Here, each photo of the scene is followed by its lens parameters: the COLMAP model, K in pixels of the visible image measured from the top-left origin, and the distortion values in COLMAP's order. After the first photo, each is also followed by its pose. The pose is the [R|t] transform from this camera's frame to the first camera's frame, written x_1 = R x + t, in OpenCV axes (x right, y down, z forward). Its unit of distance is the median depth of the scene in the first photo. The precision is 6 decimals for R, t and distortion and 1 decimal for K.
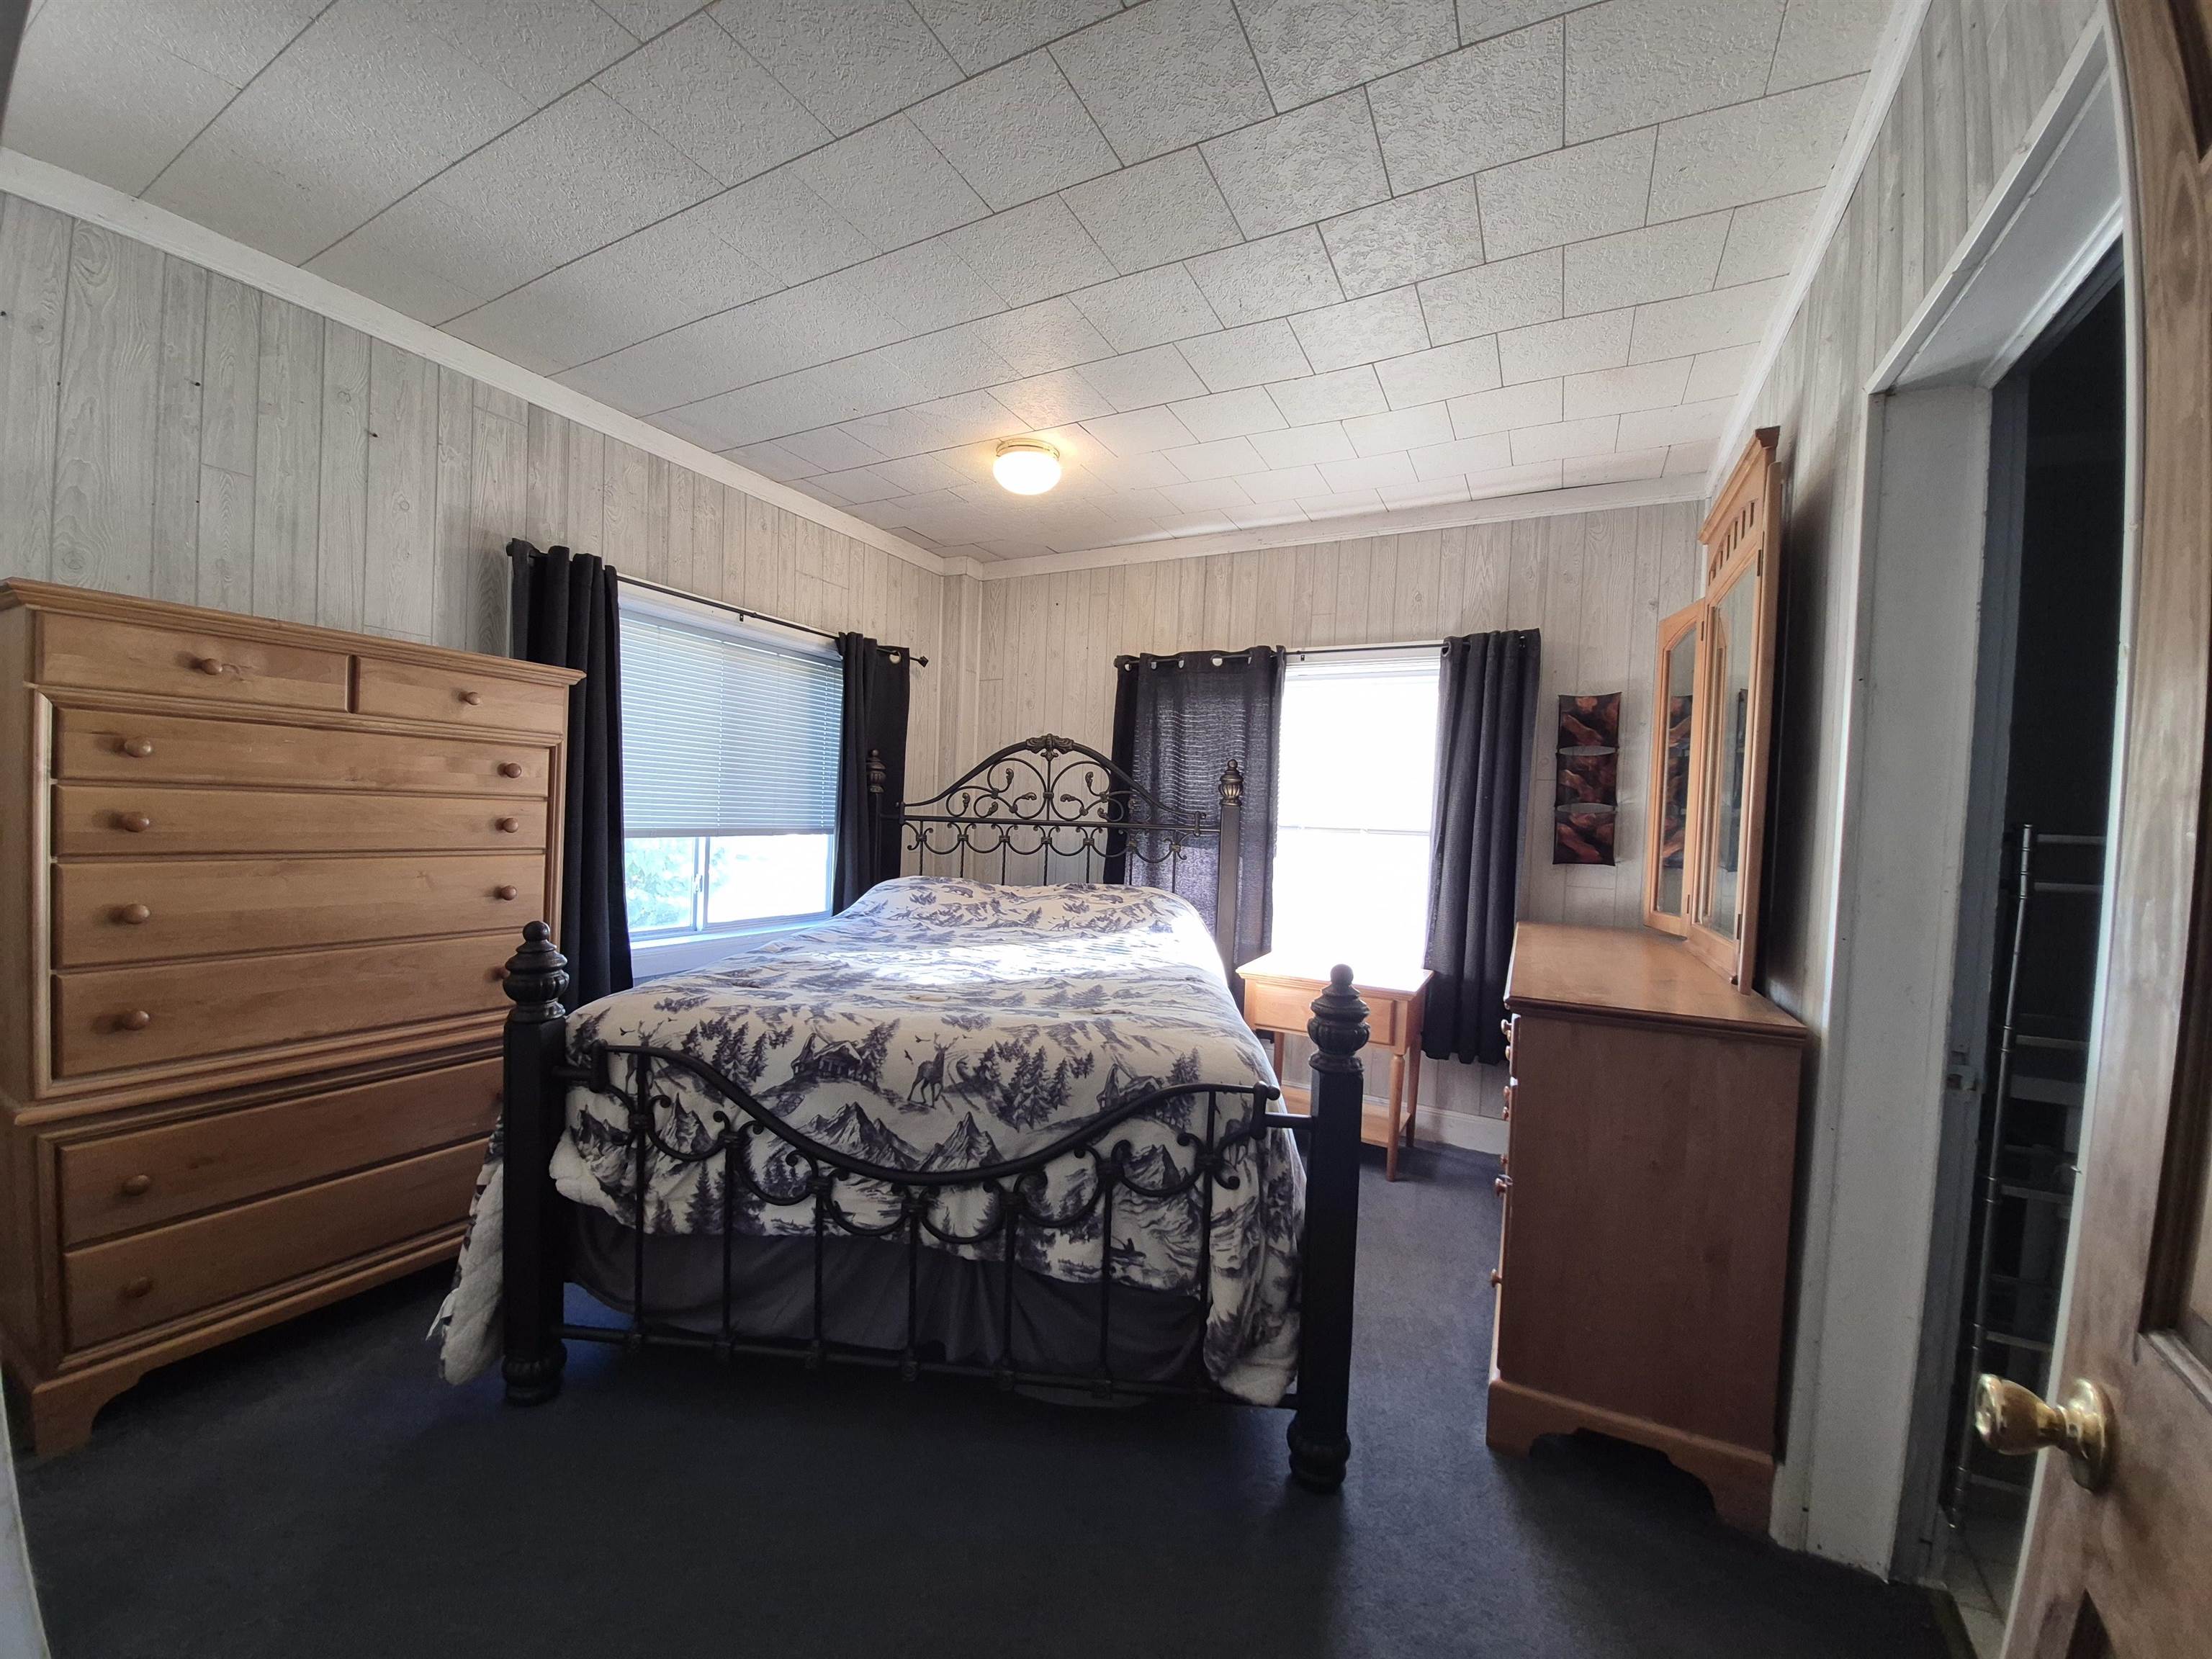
lens RADIAL K [[867.6, 0, 1091.6], [0, 867.6, 838.6], [0, 0, 1]] dist [-0.002418, -0.009372]
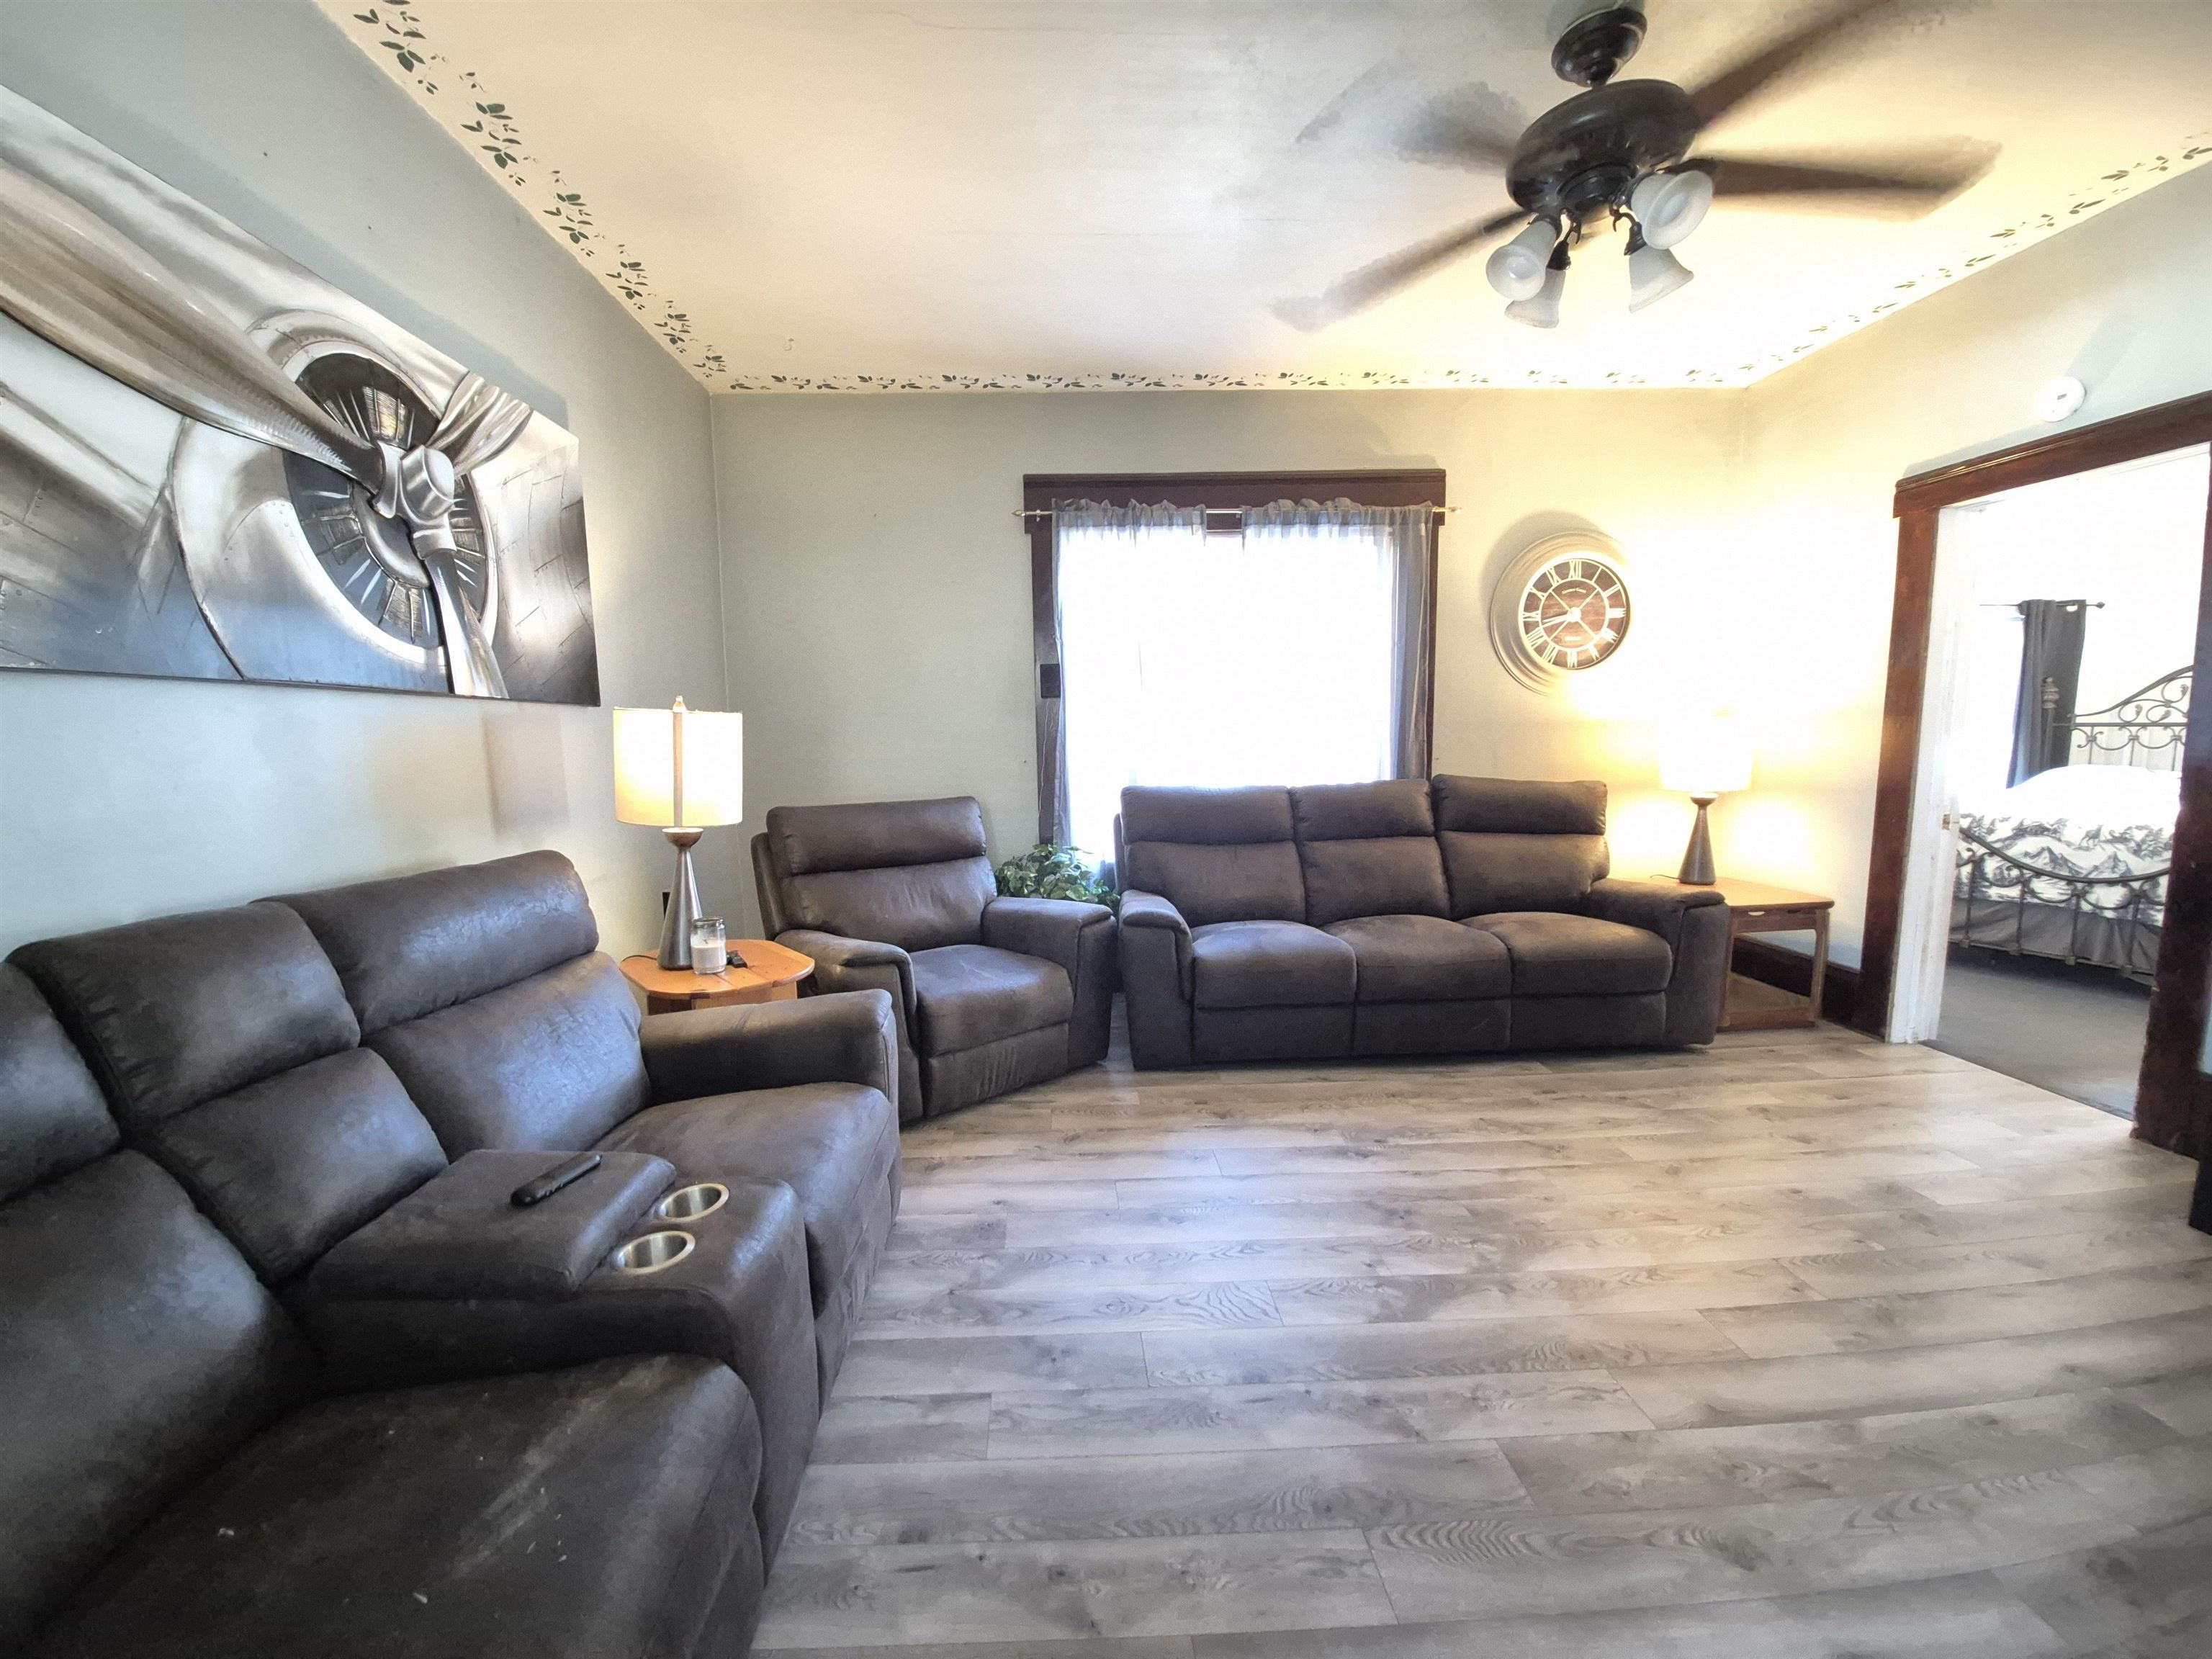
lens RADIAL K [[867.6, 0, 1084.1], [0, 867.6, 836.8], [0, 0, 1]] dist [-0.002418, -0.009372]
pose [[0.490827, 0.061922, -0.869054, 0.452549], [0.015095, 0.996717, 0.079543, 0.052522], [0.871126, -0.052161, 0.488281, -2.405634]]
